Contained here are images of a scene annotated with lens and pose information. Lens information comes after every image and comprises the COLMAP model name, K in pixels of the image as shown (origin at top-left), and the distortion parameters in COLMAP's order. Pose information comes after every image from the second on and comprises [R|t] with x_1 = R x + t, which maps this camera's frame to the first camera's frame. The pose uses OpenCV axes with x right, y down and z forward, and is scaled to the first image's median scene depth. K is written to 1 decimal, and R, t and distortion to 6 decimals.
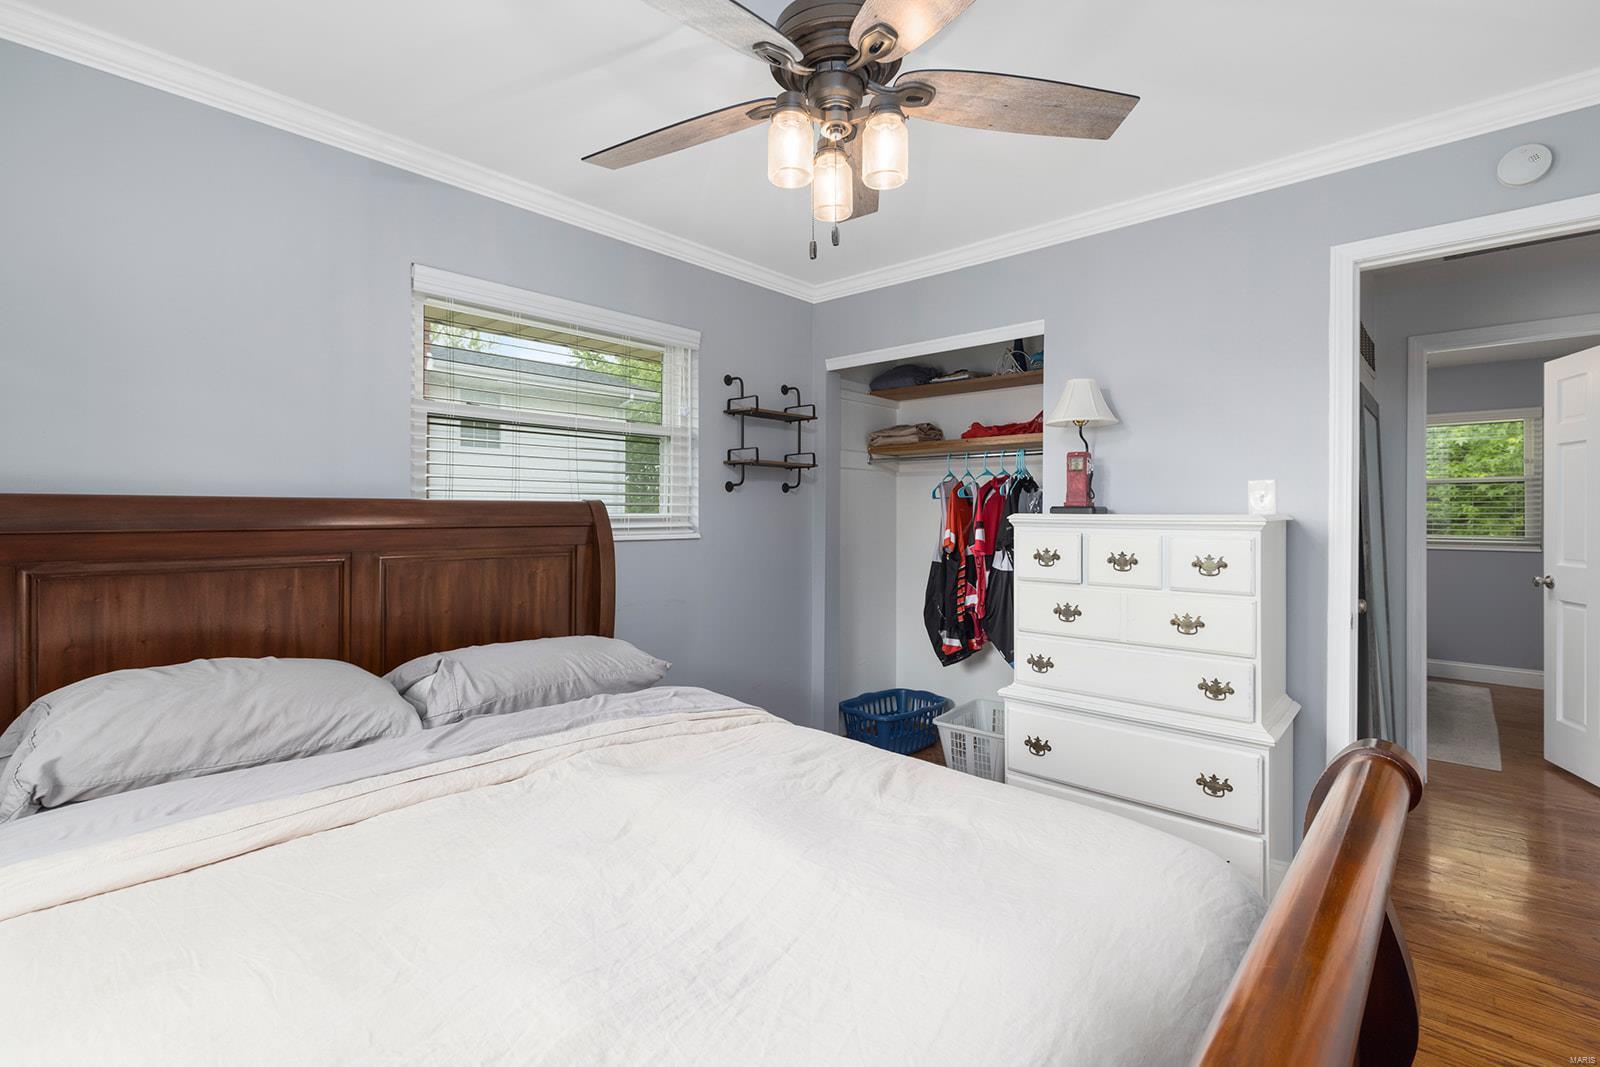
lens RADIAL K [[718.2, 0, 796.4], [0, 718.2, 520.0], [0, 0, 1]] dist [0.000153, -0.001199]
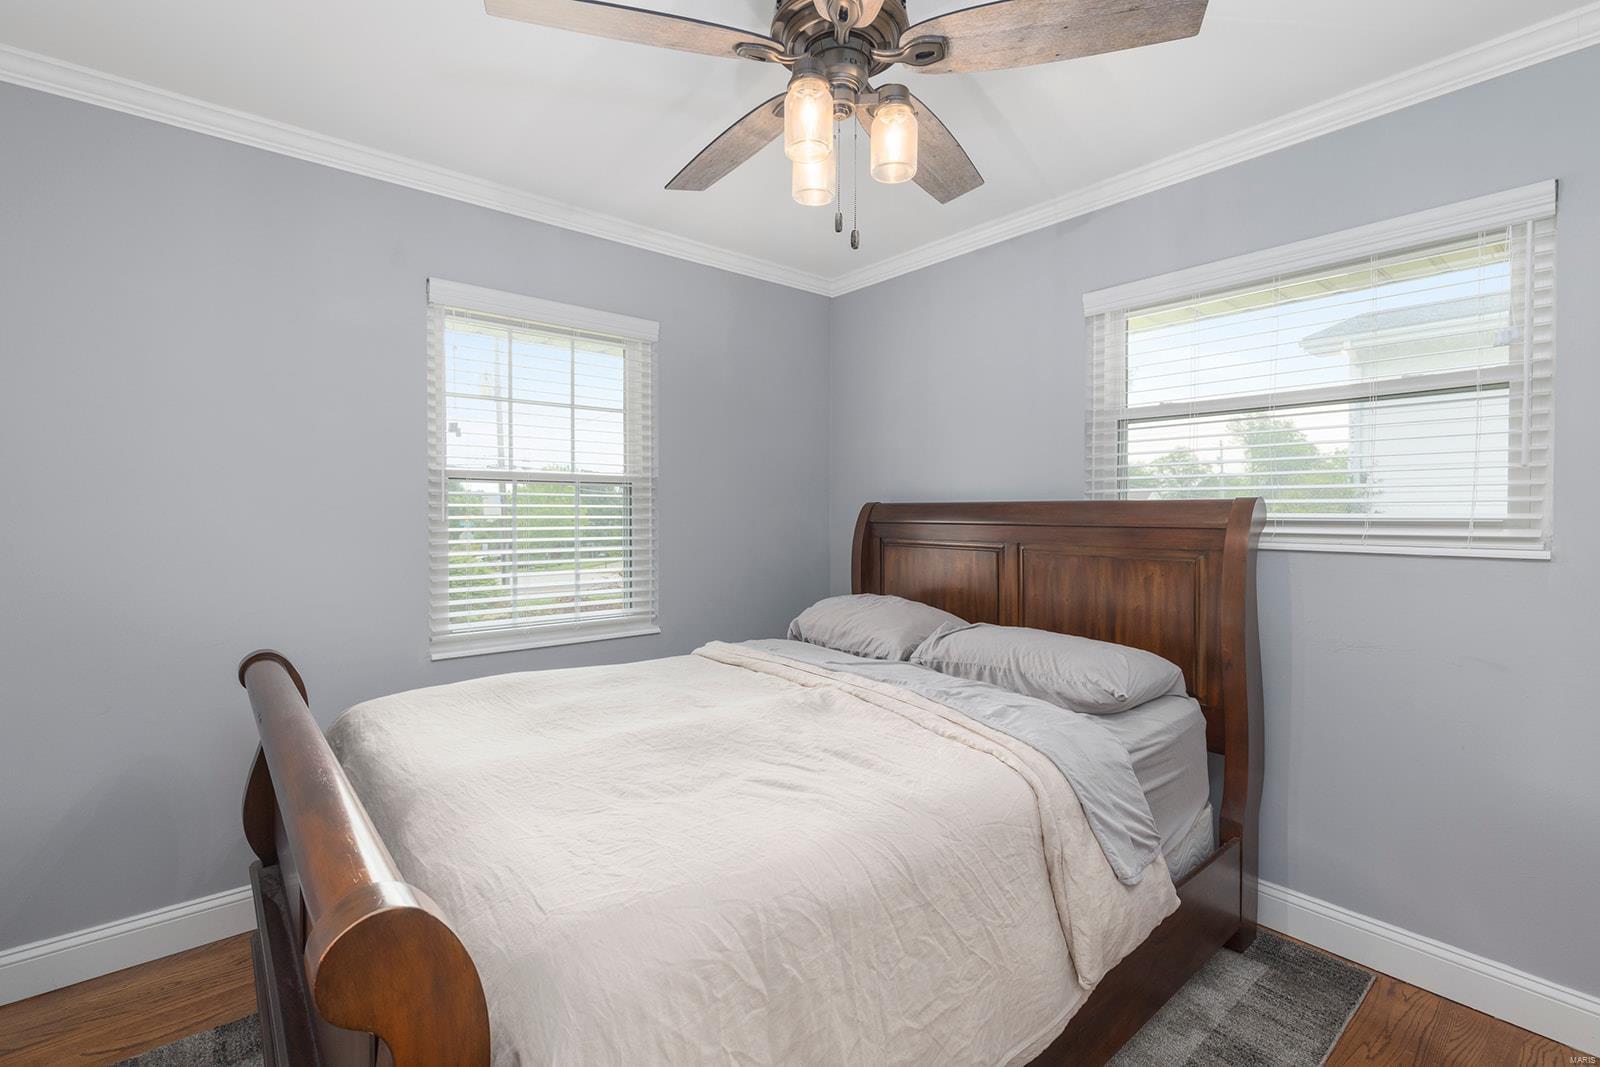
lens RADIAL K [[718.2, 0, 797.1], [0, 718.2, 527.6], [0, 0, 1]] dist [0.000153, -0.001199]
pose [[-0.124608, 0.019383, -0.992017, 0.827049], [-0.012669, 0.999697, 0.021125, -0.005834], [0.992125, 0.015201, -0.124325, 0.867077]]
